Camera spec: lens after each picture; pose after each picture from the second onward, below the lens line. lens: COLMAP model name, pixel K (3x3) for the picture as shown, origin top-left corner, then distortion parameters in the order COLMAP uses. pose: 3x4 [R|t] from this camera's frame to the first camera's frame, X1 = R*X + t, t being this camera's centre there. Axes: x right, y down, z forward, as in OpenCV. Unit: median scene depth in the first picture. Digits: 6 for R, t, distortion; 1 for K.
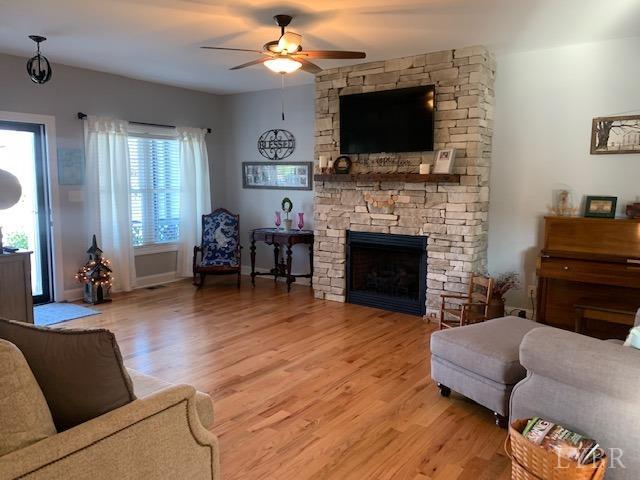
lens RADIAL K [[484.2, 0, 324.8], [0, 484.2, 231.4], [0, 0, 1]] dist [0.039387, -0.046855]
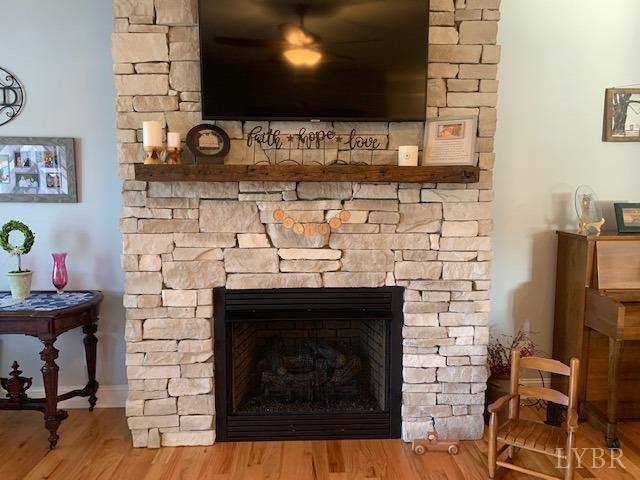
lens RADIAL K [[484.2, 0, 321.9], [0, 484.2, 232.6], [0, 0, 1]] dist [0.039387, -0.046855]
pose [[0.778508, -0.066454, 0.624107, -0.161846], [0.067922, 0.997459, 0.021482, -0.058900], [-0.623949, 0.025666, 0.781043, 0.587694]]
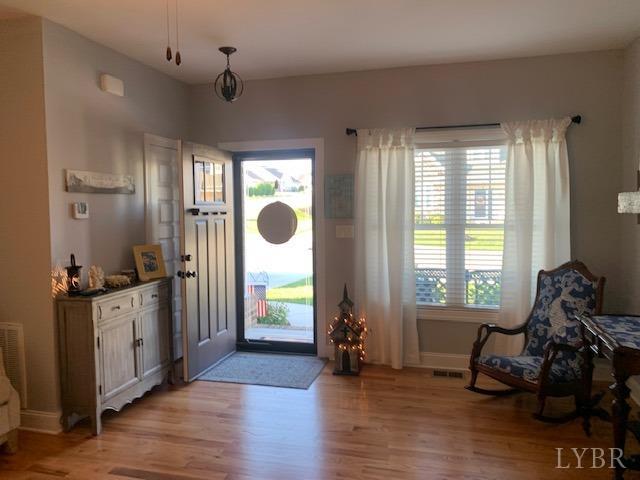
lens RADIAL K [[484.2, 0, 318.9], [0, 484.2, 234.4], [0, 0, 1]] dist [0.039387, -0.046855]
pose [[0.378308, 0.044693, -0.924600, 0.216769], [-0.079453, 0.996715, 0.015670, -0.079809], [0.922264, 0.067534, 0.380617, 0.671136]]
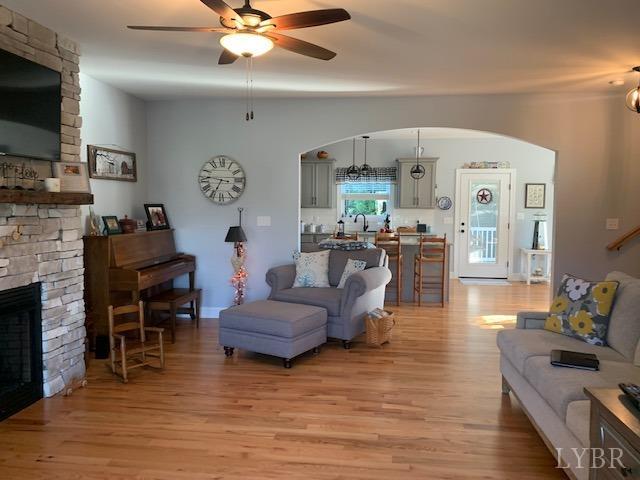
lens RADIAL K [[484.2, 0, 319.1], [0, 484.2, 236.1], [0, 0, 1]] dist [0.039387, -0.046855]
pose [[-0.485351, -0.065992, 0.871825, -0.539623], [0.078146, 0.989882, 0.118432, -0.096578], [-0.870820, 0.125611, -0.475283, 0.891281]]
